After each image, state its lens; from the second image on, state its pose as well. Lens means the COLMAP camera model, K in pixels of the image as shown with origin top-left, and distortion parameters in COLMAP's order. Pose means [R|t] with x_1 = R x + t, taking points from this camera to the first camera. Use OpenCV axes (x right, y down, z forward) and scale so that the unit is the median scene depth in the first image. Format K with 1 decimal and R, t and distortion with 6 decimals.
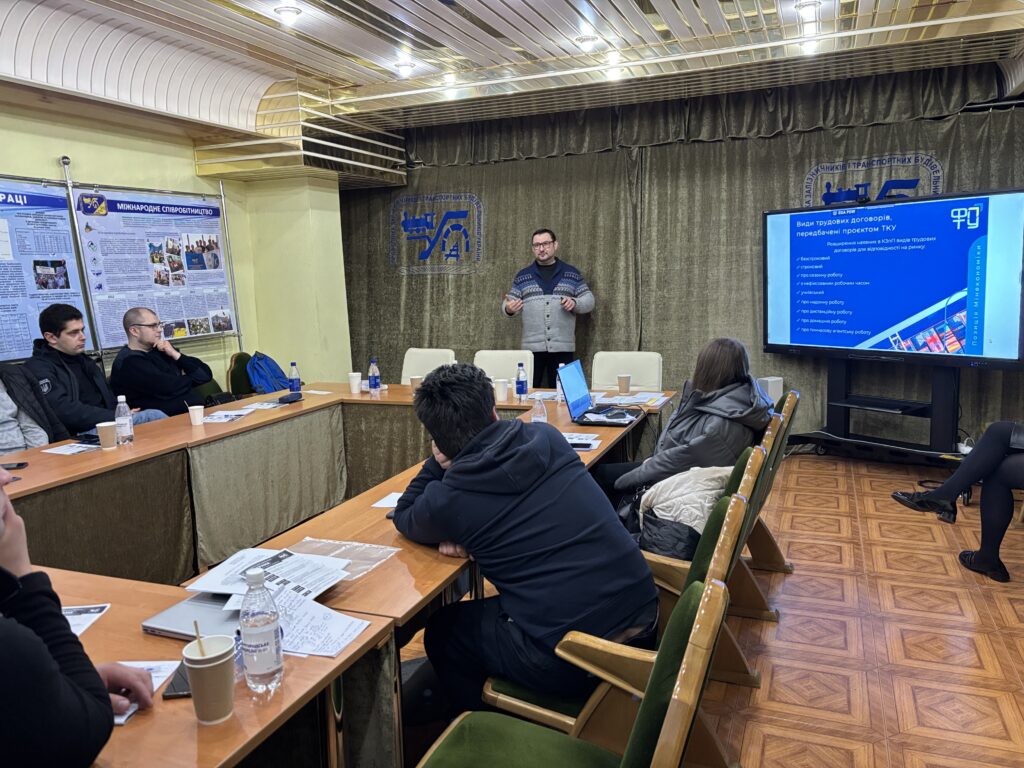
lens RADIAL K [[780.8, 0, 512.0], [0, 780.8, 384.0], [0, 0, 1]] dist [0.077170, -0.095378]
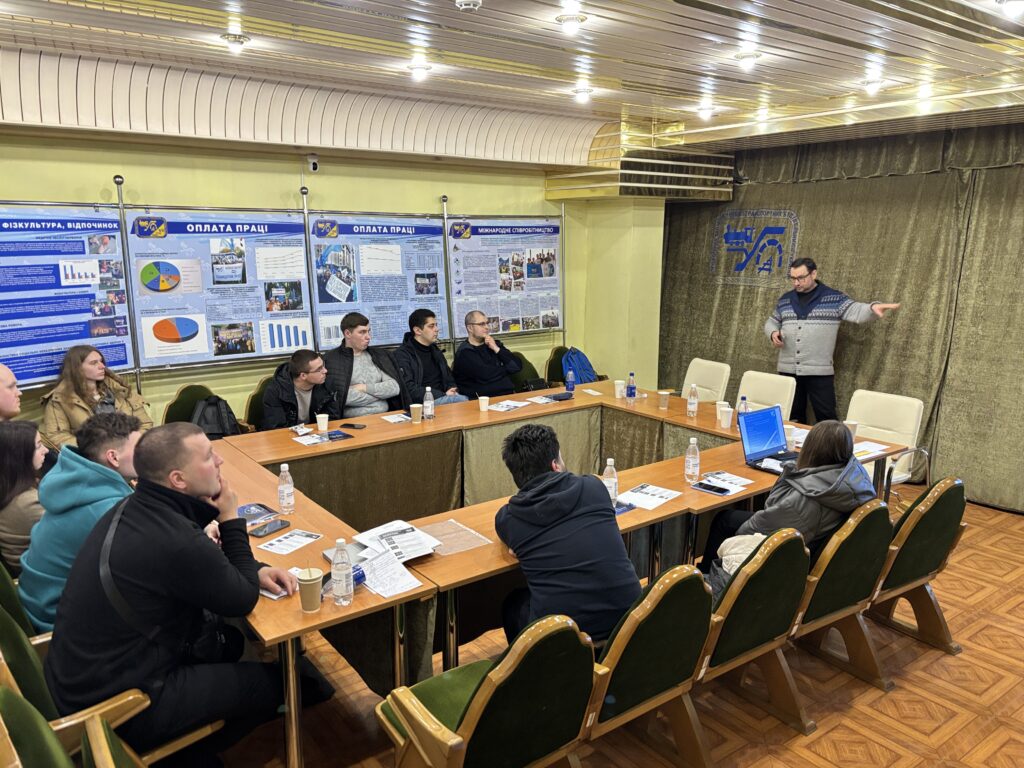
lens RADIAL K [[780.8, 0, 512.0], [0, 780.8, 384.0], [0, 0, 1]] dist [0.077170, -0.095378]
pose [[0.851272, 0.134627, -0.507160, 0.221407], [-0.104769, 0.990673, 0.087121, -0.080682], [0.514159, -0.021029, 0.857437, -0.088461]]
